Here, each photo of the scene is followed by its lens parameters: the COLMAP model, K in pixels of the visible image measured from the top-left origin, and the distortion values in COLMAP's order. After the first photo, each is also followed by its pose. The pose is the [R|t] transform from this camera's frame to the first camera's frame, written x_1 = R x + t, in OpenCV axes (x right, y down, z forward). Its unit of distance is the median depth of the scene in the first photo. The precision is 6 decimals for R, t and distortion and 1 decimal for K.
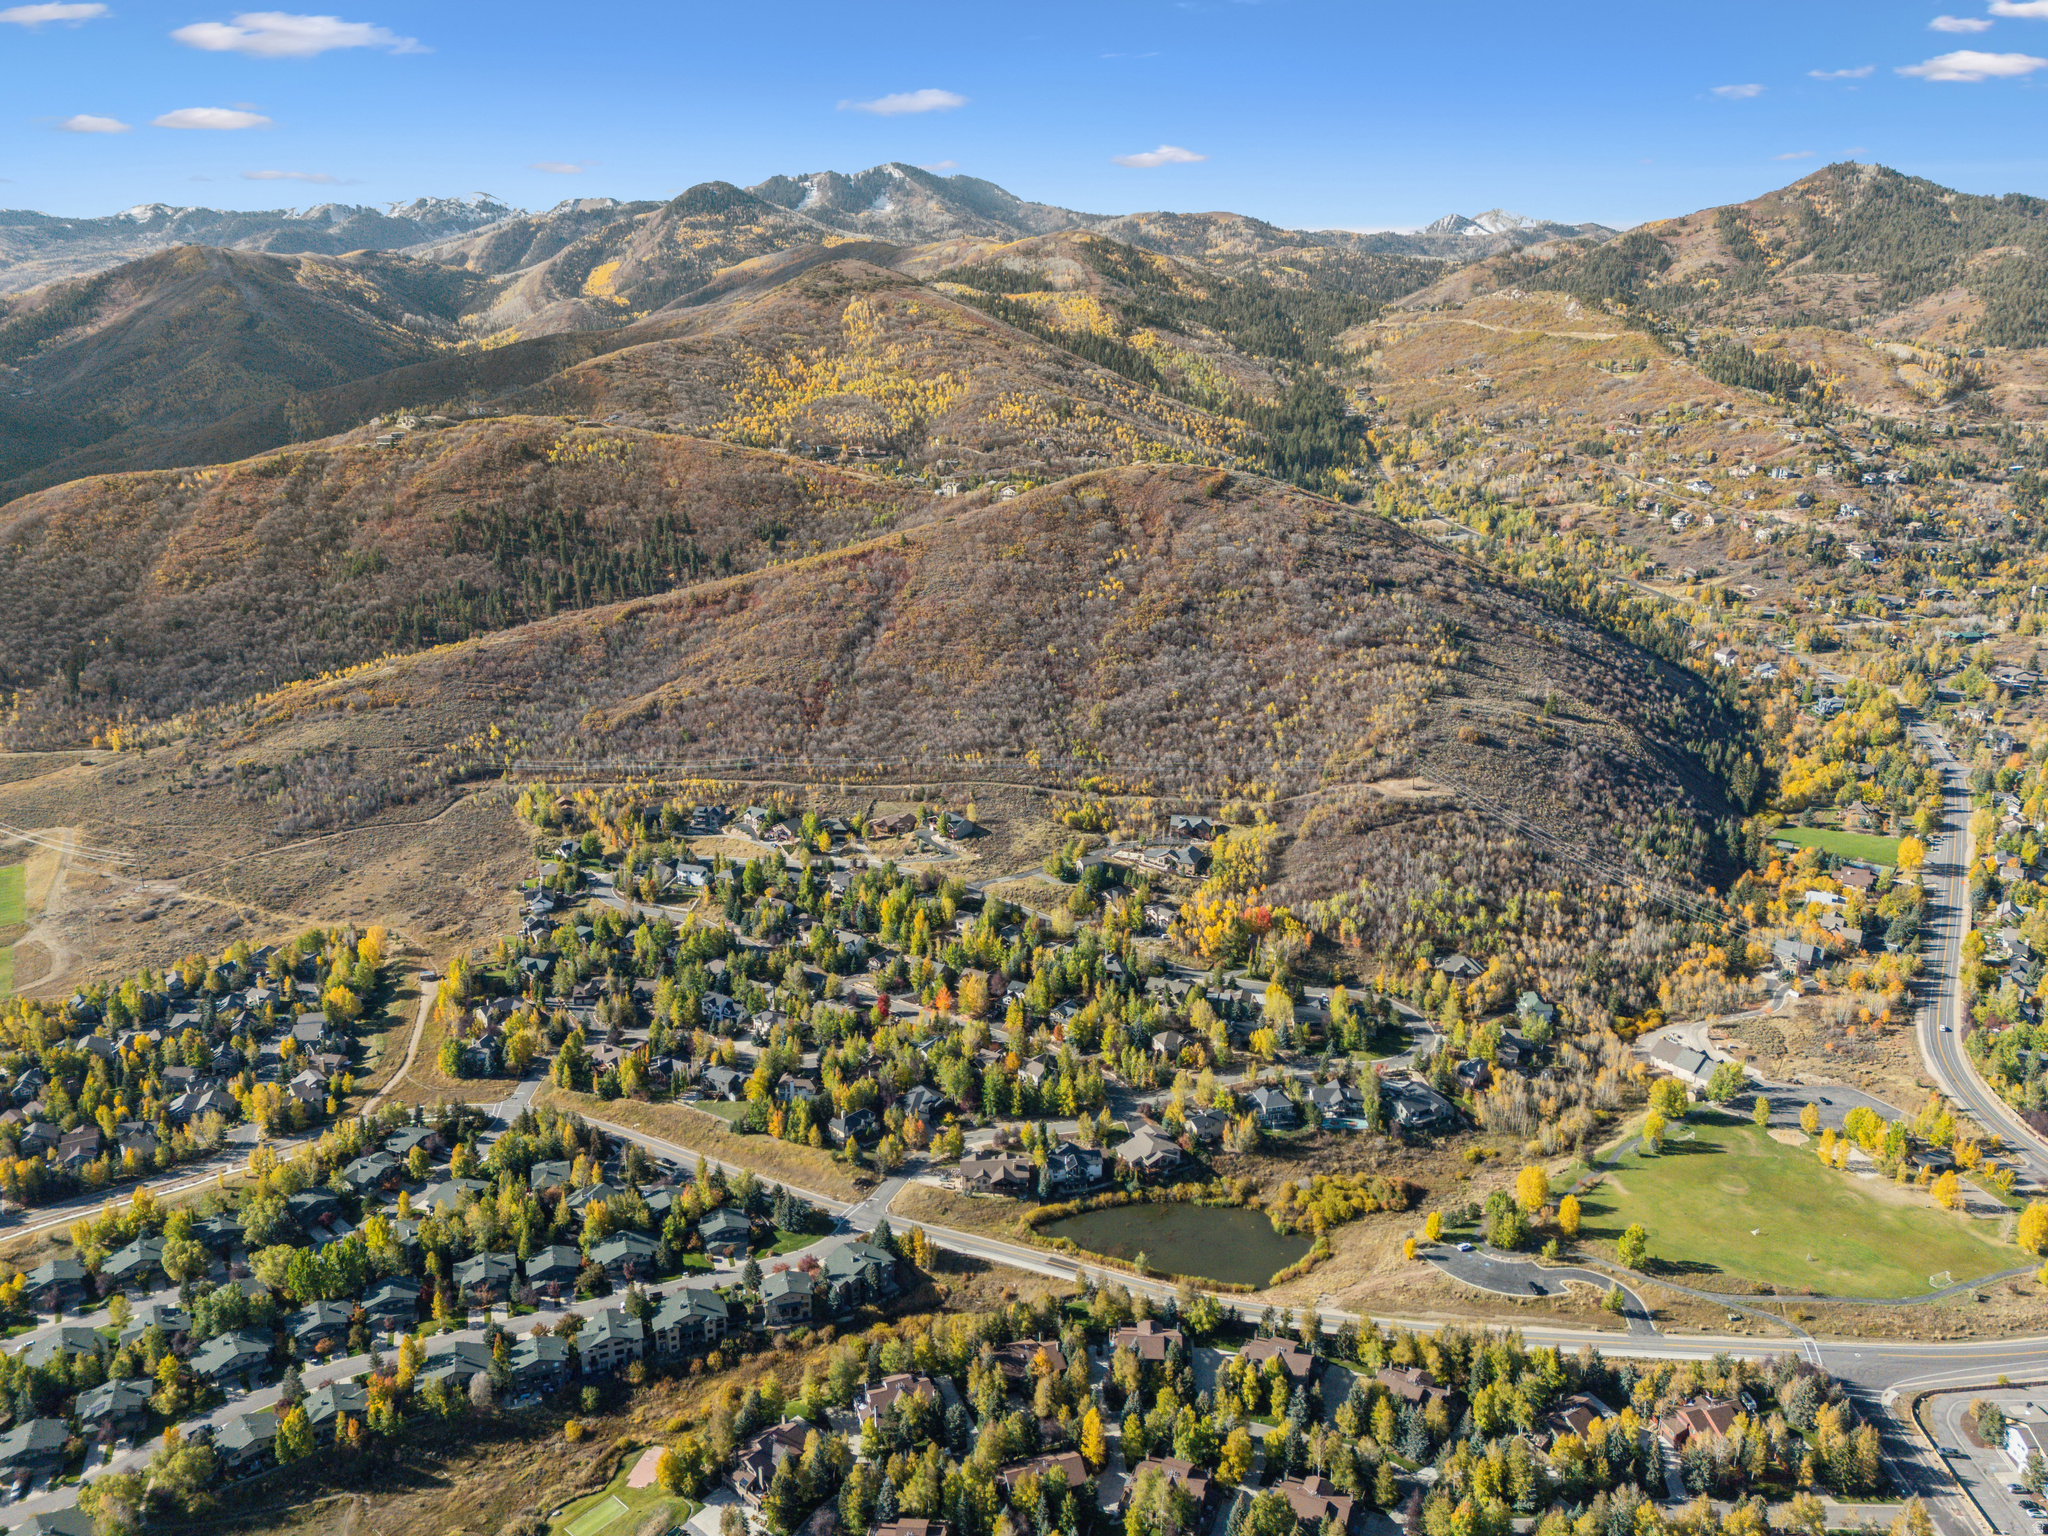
lens RADIAL K [[1496.7, 0, 1027.4], [0, 1496.7, 769.6], [0, 0, 1]] dist [0.088829, -0.086432]
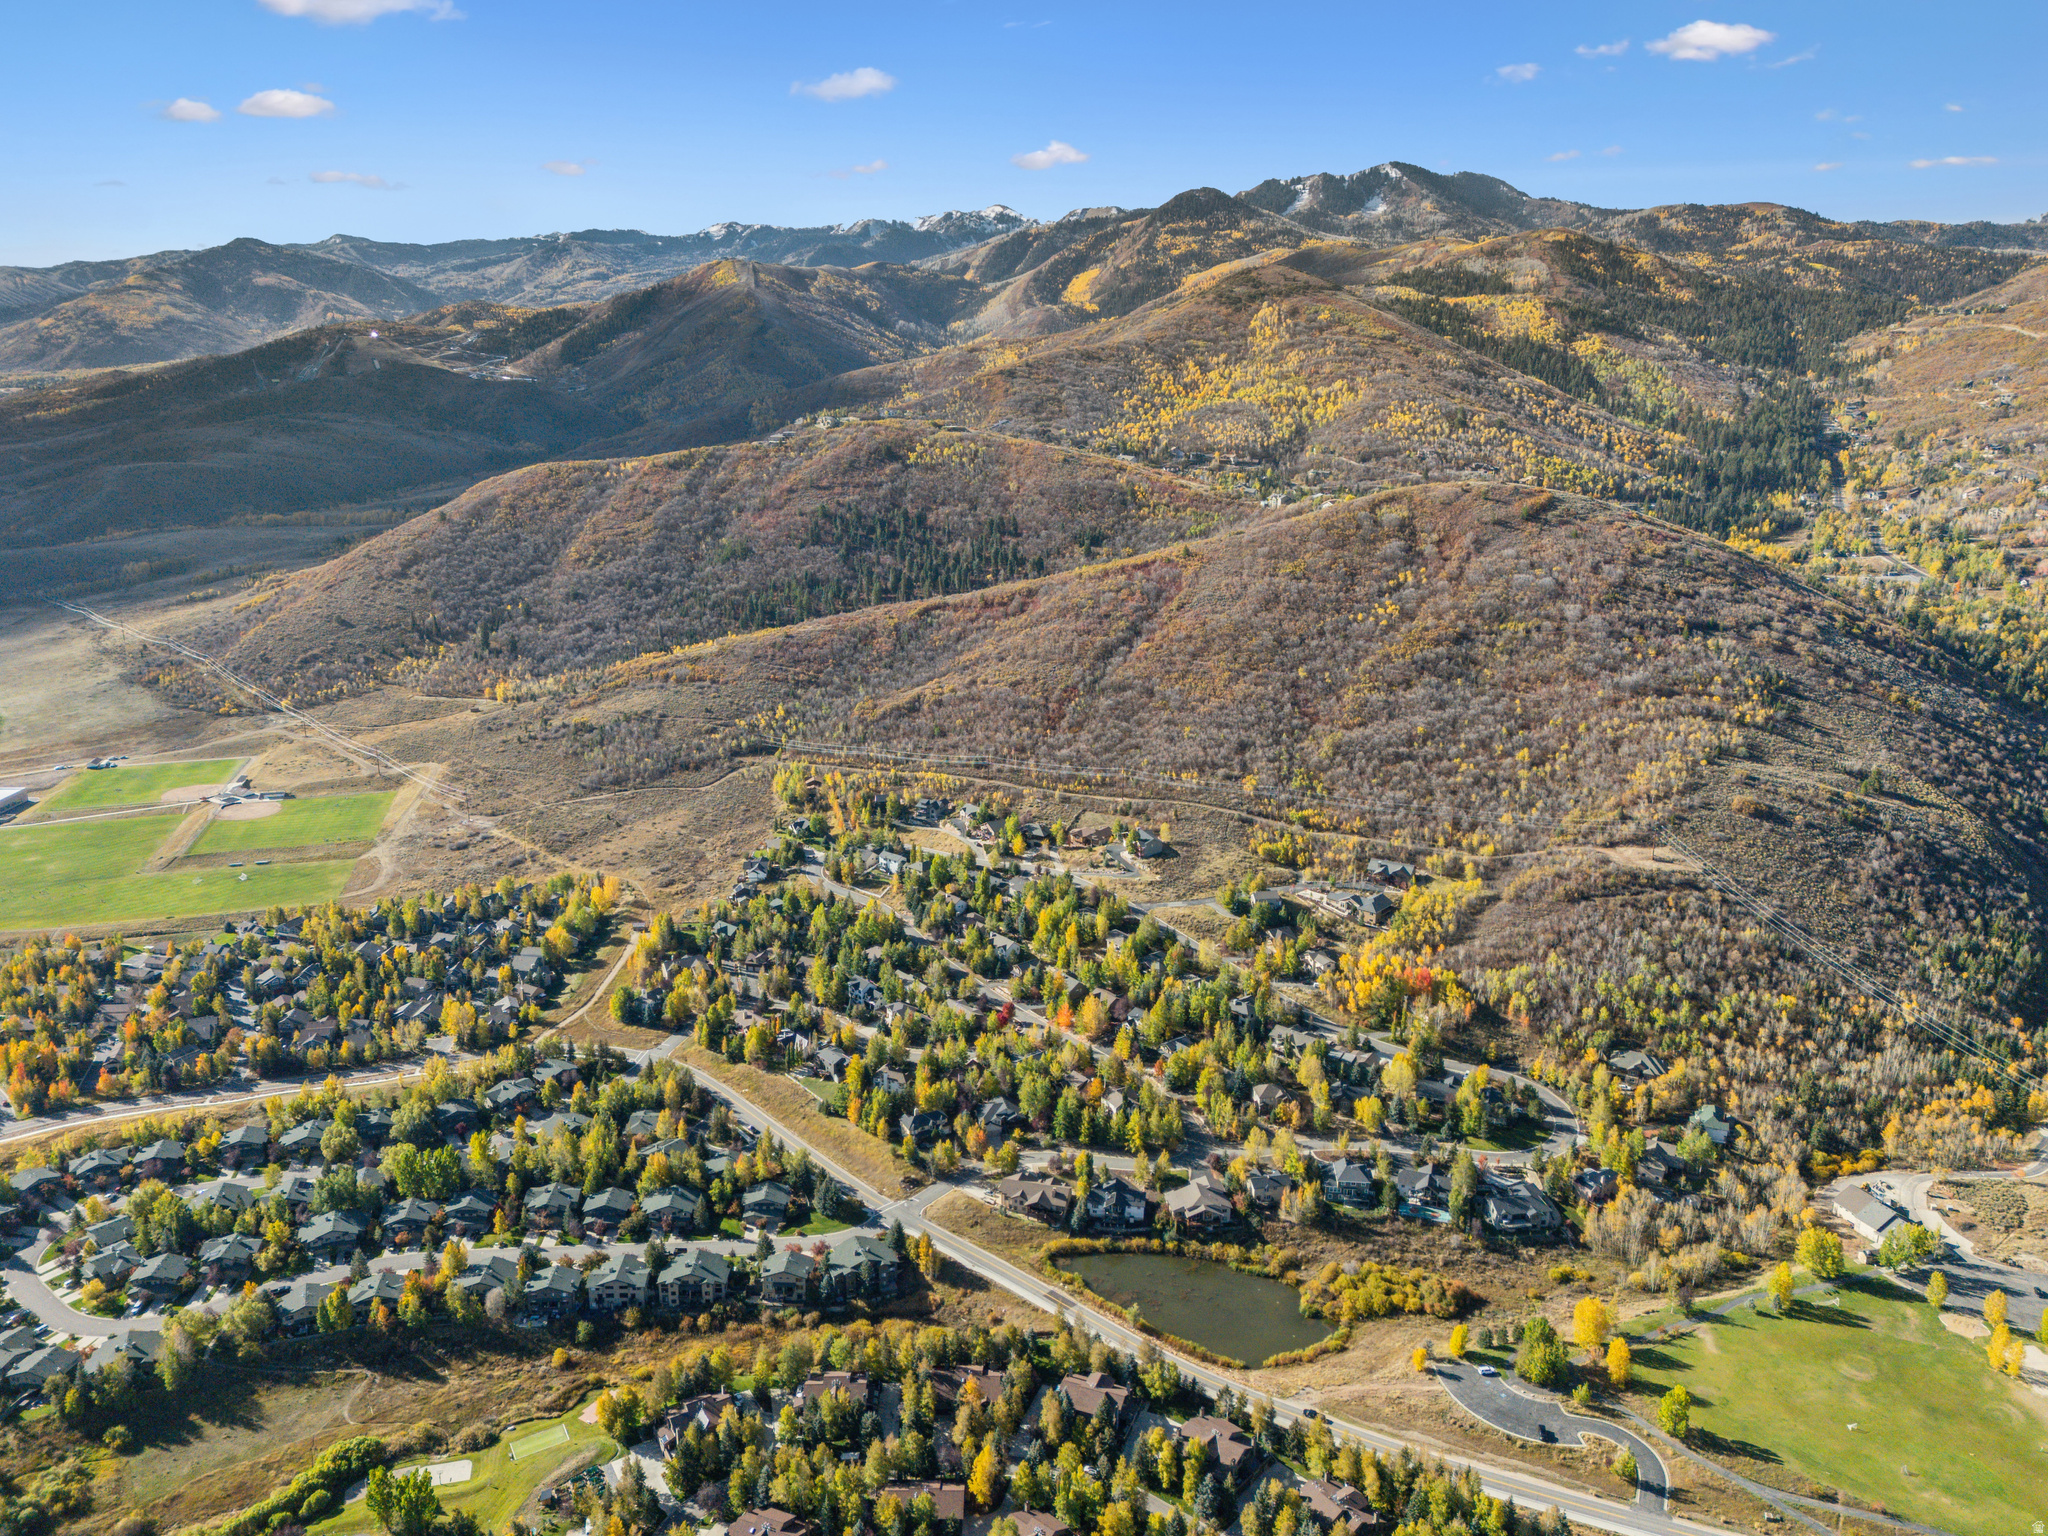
lens RADIAL K [[1510.7, 0, 1024.0], [0, 1510.7, 768.0], [0, 0, 1]] dist [0.085022, -0.081076]
pose [[0.948029, 0.093234, -0.304216, 0.178482], [-0.094887, 0.995444, 0.009380, -0.014288], [0.303705, 0.019973, 0.952557, 0.031284]]
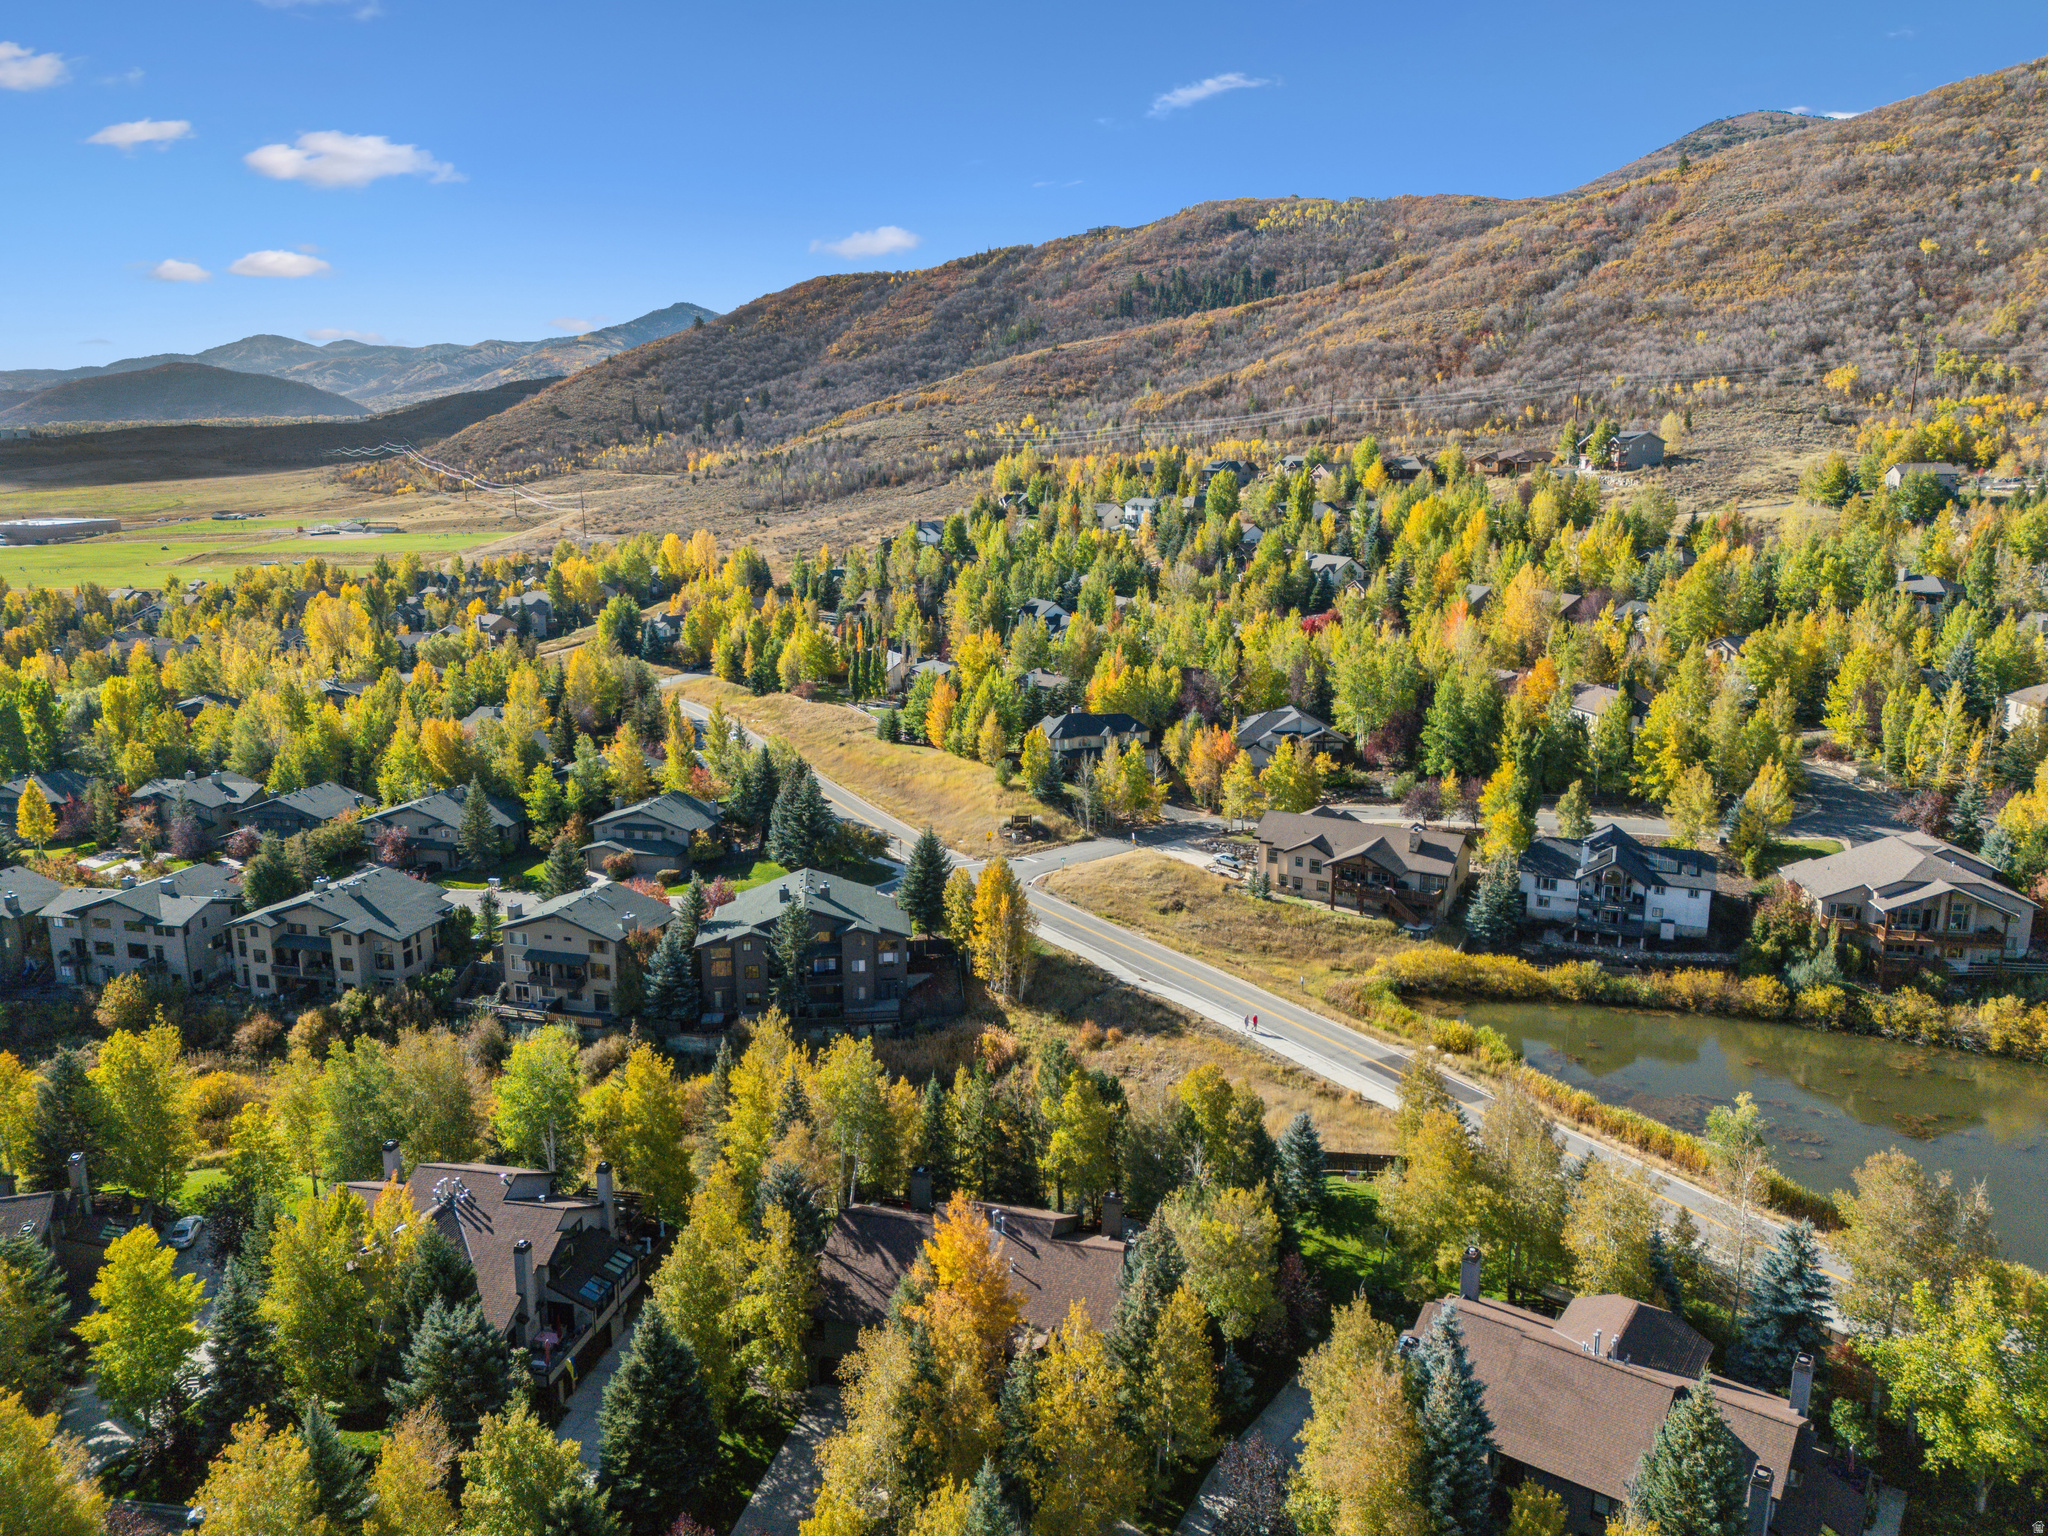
lens RADIAL K [[1496.7, 0, 1027.4], [0, 1496.7, 769.6], [0, 0, 1]] dist [0.088829, -0.086432]
pose [[0.842291, 0.122279, -0.524970, 0.065777], [-0.152876, 0.988130, -0.015123, 0.190443], [0.516889, 0.092993, 0.850987, 0.481607]]
